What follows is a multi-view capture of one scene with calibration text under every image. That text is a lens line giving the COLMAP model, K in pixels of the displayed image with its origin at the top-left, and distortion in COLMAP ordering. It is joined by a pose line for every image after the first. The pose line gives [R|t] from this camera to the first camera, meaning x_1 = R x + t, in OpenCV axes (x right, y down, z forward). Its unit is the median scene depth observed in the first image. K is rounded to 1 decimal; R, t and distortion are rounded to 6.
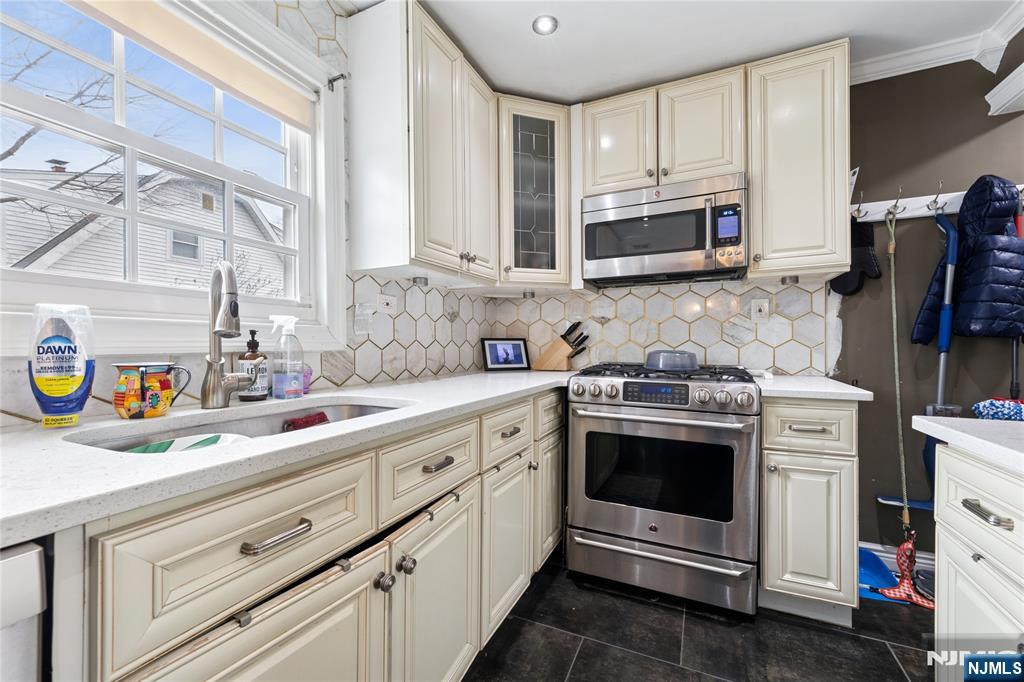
lens RADIAL K [[420.8, 0, 509.6], [0, 420.8, 350.3], [0, 0, 1]] dist [0.001414, -0.000167]
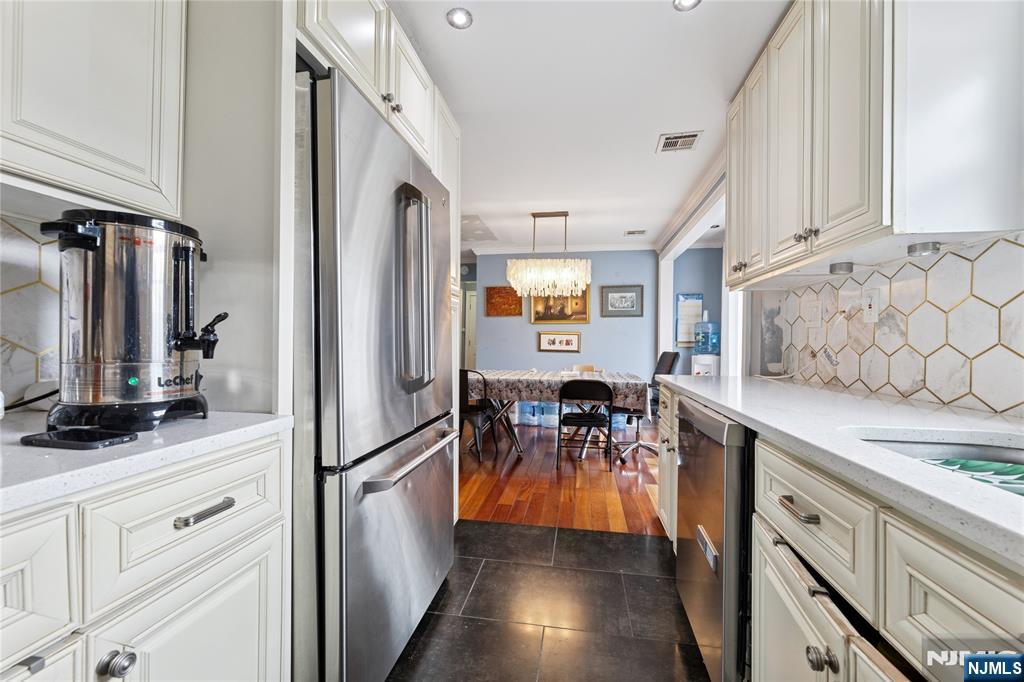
lens RADIAL K [[420.8, 0, 507.6], [0, 420.8, 342.0], [0, 0, 1]] dist [0.001414, -0.000167]
pose [[-0.967778, -0.007971, -0.251677, 0.214758], [-0.011380, 0.999862, 0.012092, -0.015254], [0.251546, 0.014567, -0.967736, 0.742839]]
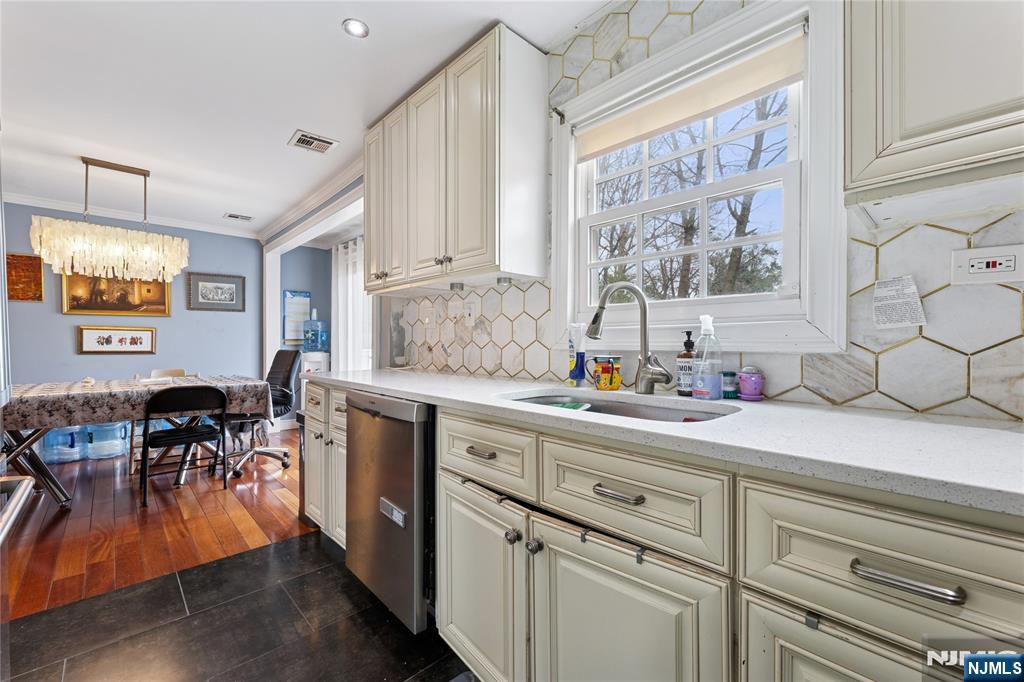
lens RADIAL K [[420.8, 0, 509.6], [0, 420.8, 343.7], [0, 0, 1]] dist [0.001414, -0.000167]
pose [[-0.370219, 0.003806, -0.928937, 0.400732], [-0.013046, 0.999872, 0.009296, -0.013409], [0.928853, 0.015560, -0.370122, 0.671818]]
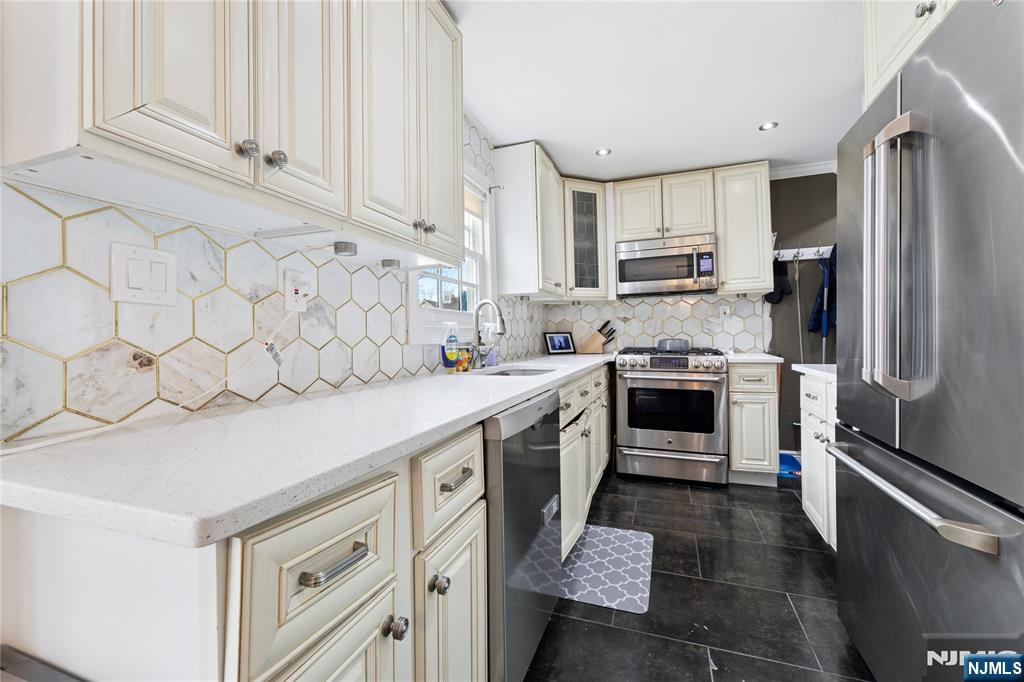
lens RADIAL K [[420.8, 0, 516.8], [0, 420.8, 336.3], [0, 0, 1]] dist [0.001414, -0.000167]
pose [[0.996013, -0.016352, 0.087693, -0.401677], [0.017735, 0.999730, -0.015023, 0.006381], [-0.087423, 0.016518, 0.996034, -0.631260]]
